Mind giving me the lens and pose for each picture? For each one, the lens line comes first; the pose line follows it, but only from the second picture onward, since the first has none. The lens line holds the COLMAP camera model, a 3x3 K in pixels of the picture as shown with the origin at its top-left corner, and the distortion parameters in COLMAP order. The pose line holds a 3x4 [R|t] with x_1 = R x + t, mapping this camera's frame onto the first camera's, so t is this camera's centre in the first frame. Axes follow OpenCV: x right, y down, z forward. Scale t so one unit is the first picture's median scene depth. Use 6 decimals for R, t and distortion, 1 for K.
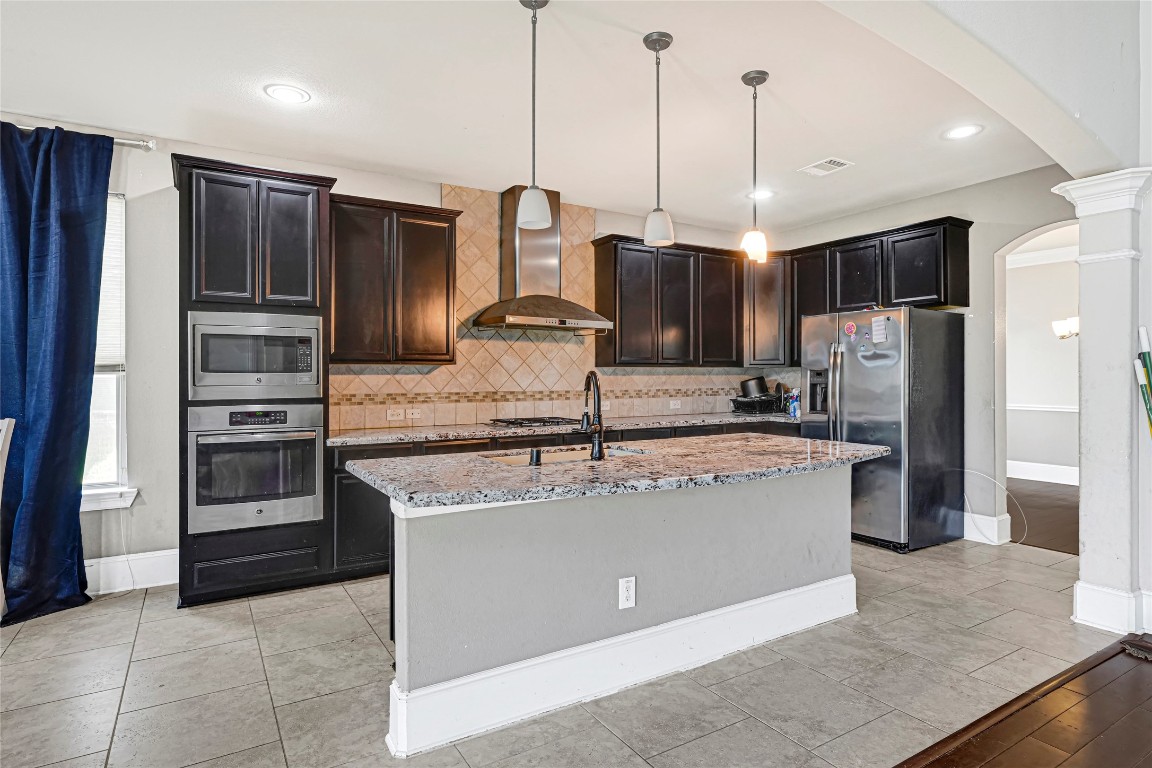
lens RADIAL K [[606.5, 0, 568.6], [0, 606.5, 375.8], [0, 0, 1]] dist [-0.003117, -0.001065]
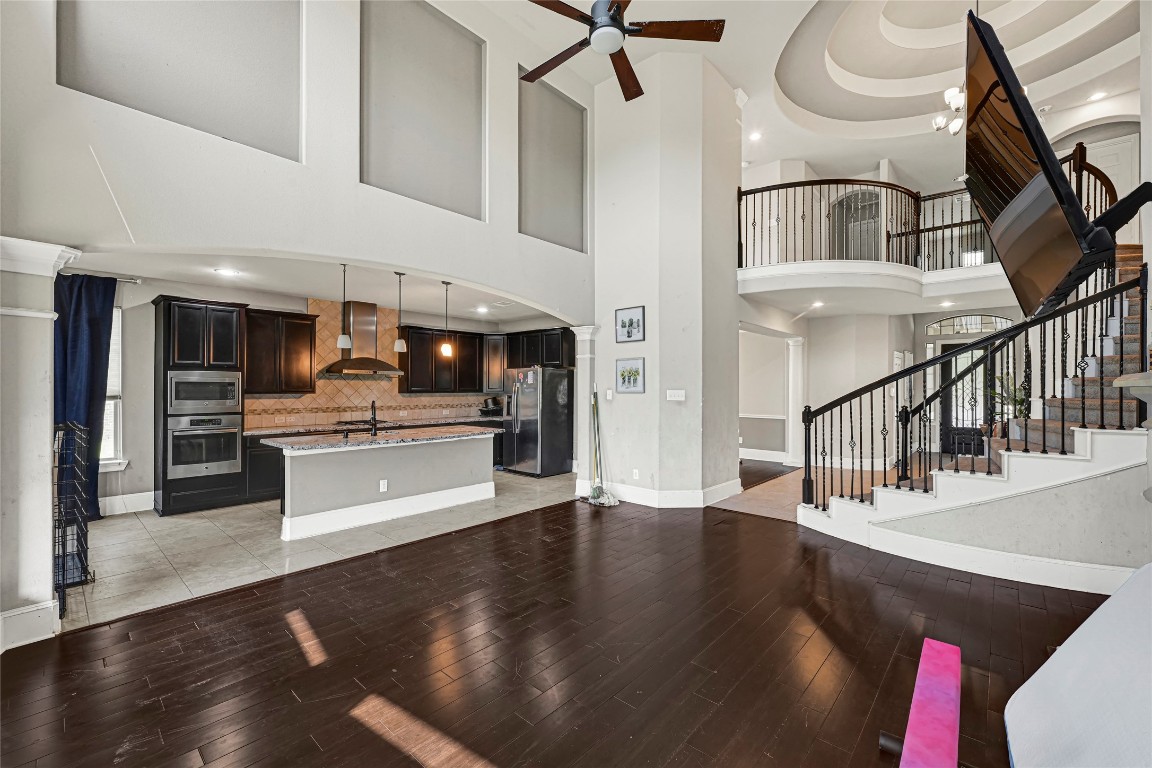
lens RADIAL K [[473.5, 0, 577.0], [0, 473.5, 387.7], [0, 0, 1]] dist [-0.009619, -0.000269]
pose [[0.955065, 0.003250, 0.296379, 0.198014], [-0.003522, 0.999994, 0.000384, -0.048470], [-0.296376, -0.001410, 0.955070, -0.825960]]
